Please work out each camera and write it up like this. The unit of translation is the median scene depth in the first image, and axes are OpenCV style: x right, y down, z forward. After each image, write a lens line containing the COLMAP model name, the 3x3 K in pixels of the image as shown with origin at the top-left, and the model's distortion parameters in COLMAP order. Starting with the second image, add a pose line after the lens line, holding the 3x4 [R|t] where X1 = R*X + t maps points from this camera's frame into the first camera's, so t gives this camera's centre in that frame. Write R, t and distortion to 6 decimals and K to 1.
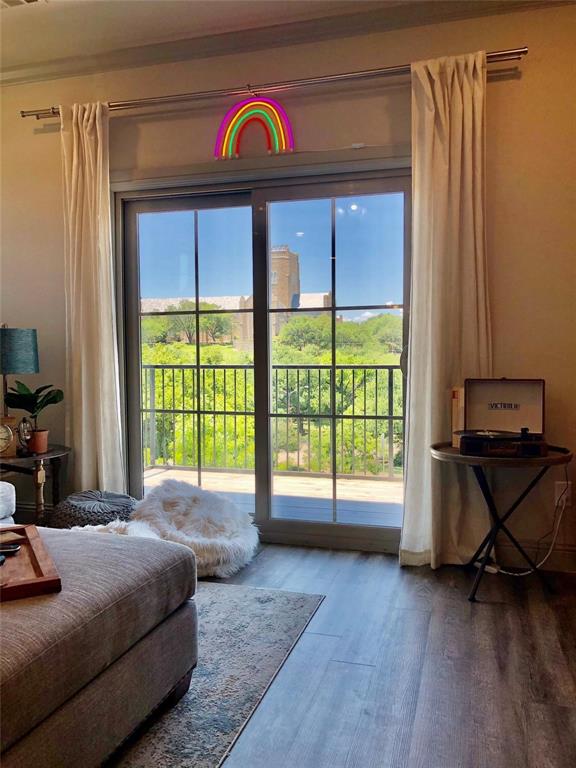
lens RADIAL K [[630.6, 0, 283.6], [0, 630.6, 378.7], [0, 0, 1]] dist [0.019282, -0.005620]
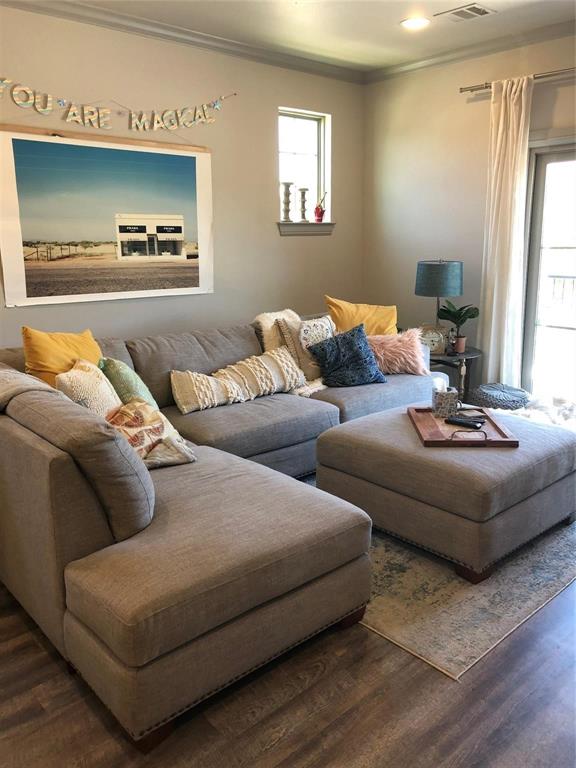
lens RADIAL K [[630.6, 0, 283.8], [0, 630.6, 380.7], [0, 0, 1]] dist [0.019282, -0.005620]
pose [[0.859722, 0.108072, -0.499197, -0.014901], [-0.007628, 0.979966, 0.199017, -0.097216], [0.510705, -0.167291, 0.843323, -0.389567]]
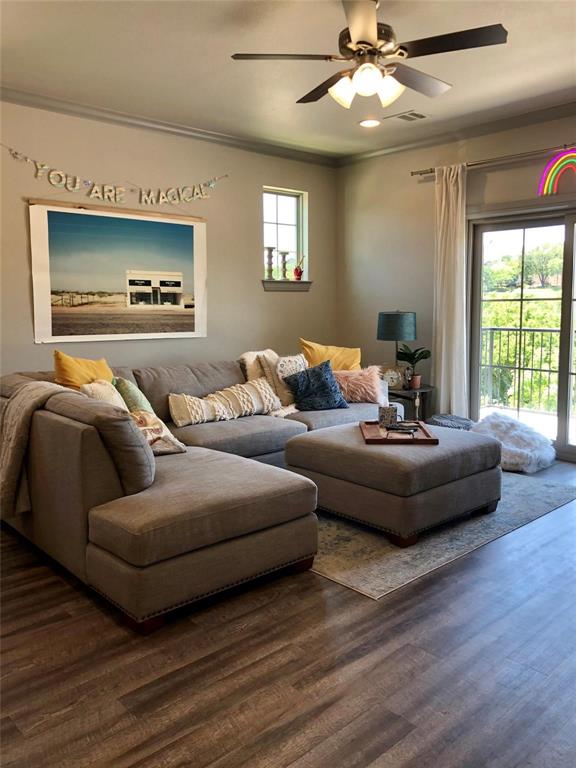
lens RADIAL K [[630.6, 0, 285.8], [0, 630.6, 382.2], [0, 0, 1]] dist [0.019282, -0.005620]
pose [[0.862227, 0.059735, -0.502988, 0.147528], [-0.011809, 0.995122, 0.097939, -0.055507], [0.506385, -0.078506, 0.858726, -0.578008]]
